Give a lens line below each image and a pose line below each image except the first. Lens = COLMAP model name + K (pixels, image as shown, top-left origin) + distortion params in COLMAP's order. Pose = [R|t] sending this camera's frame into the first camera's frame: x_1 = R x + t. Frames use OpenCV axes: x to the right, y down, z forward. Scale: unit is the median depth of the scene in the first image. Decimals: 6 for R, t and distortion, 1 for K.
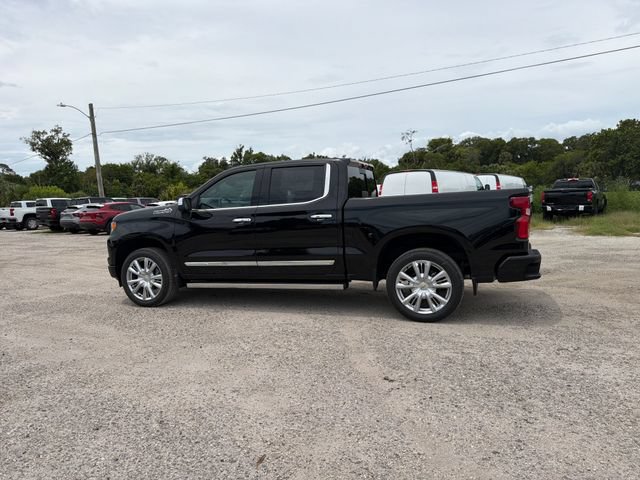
lens RADIAL K [[453.4, 0, 315.6], [0, 453.4, 243.6], [0, 0, 1]] dist [0.039285, -0.049686]
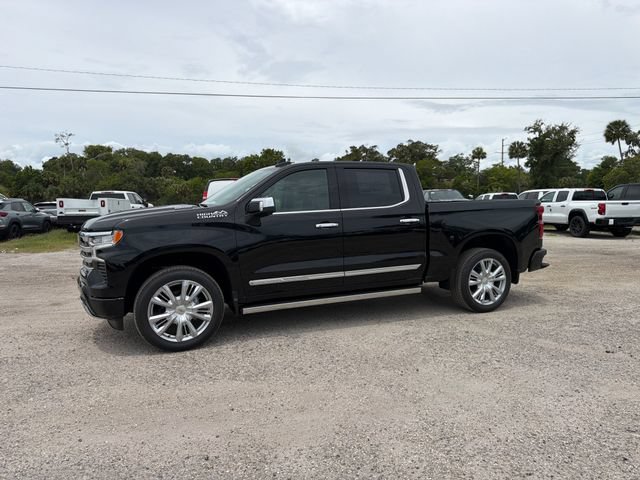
lens RADIAL K [[453.7, 0, 318.0], [0, 453.7, 237.1], [0, 0, 1]] dist [0.037203, -0.046960]
pose [[0.738579, -0.019393, 0.673888, -0.696421], [0.047137, 0.998625, -0.022924, -0.009156], [-0.672517, 0.048696, 0.738477, 0.345364]]
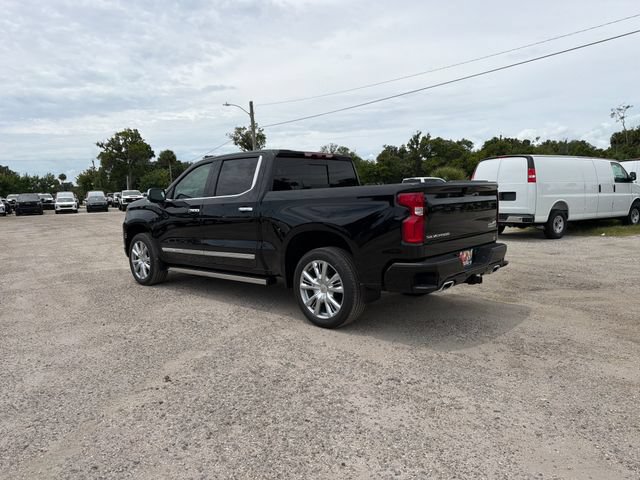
lens RADIAL K [[453.4, 0, 314.5], [0, 453.4, 241.4], [0, 0, 1]] dist [0.039285, -0.049686]
pose [[0.921150, 0.052129, -0.385702, 0.462287], [-0.043396, 0.998567, 0.031318, -0.023511], [0.386782, -0.012111, 0.922092, 0.124750]]
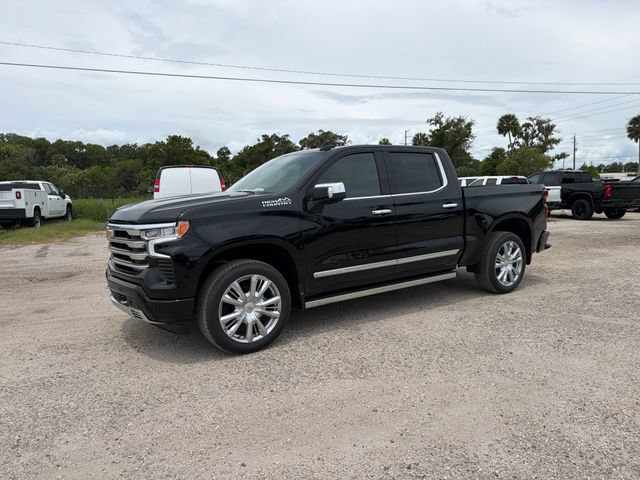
lens RADIAL K [[453.7, 0, 318.5], [0, 453.7, 241.4], [0, 0, 1]] dist [0.037203, -0.046960]
pose [[0.588914, -0.062086, 0.805807, -0.831307], [0.075984, 0.996882, 0.021276, -0.021930], [-0.804616, 0.048699, 0.591796, 0.556161]]
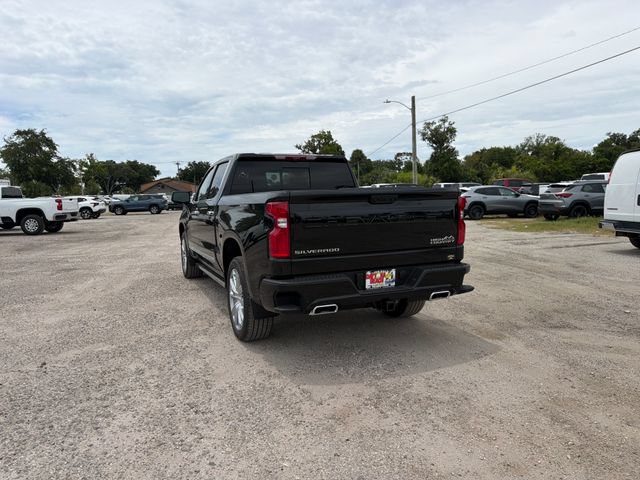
lens RADIAL K [[453.4, 0, 314.1], [0, 453.4, 243.8], [0, 0, 1]] dist [0.039285, -0.049686]
pose [[0.680954, 0.100673, -0.725373, 0.783833], [-0.073748, 0.994898, 0.068848, -0.067546], [0.728603, 0.006613, 0.684904, 0.407443]]
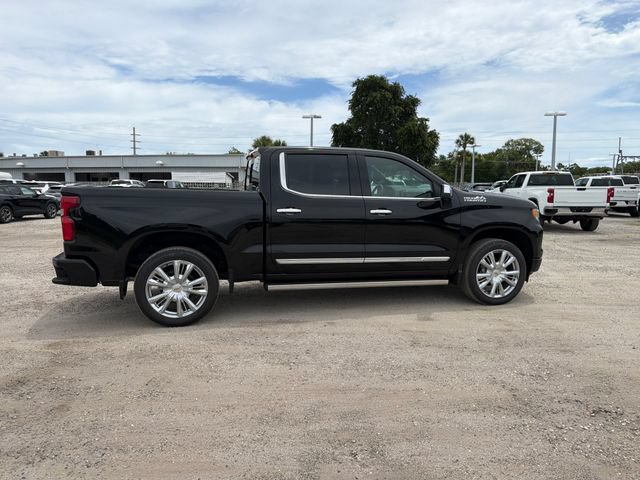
lens RADIAL K [[453.4, 0, 319.6], [0, 453.4, 240.1], [0, 0, 1]] dist [0.039285, -0.049686]
pose [[-0.828546, 0.098930, -0.551112, 0.510575], [-0.027782, 0.975791, 0.216932, -0.203354], [0.559232, 0.195049, -0.805739, 1.822079]]
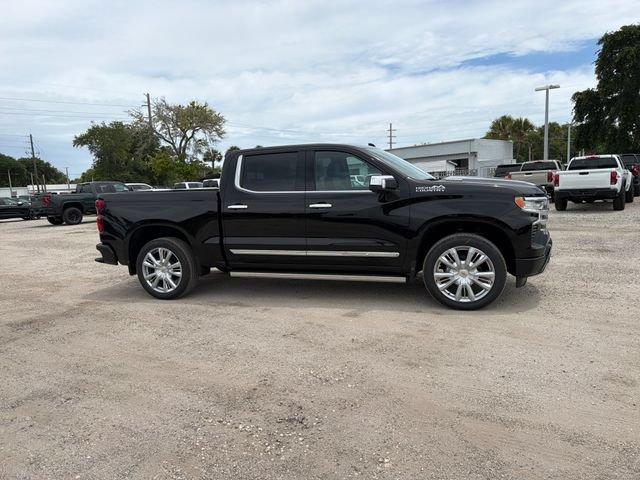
lens RADIAL K [[453.7, 0, 316.4], [0, 453.7, 242.4], [0, 0, 1]] dist [0.037203, -0.046960]
pose [[-0.995408, 0.094451, -0.015570, -0.014254], [0.088442, 0.969656, 0.227916, -0.203351], [0.036625, 0.225492, -0.973556, 2.037159]]
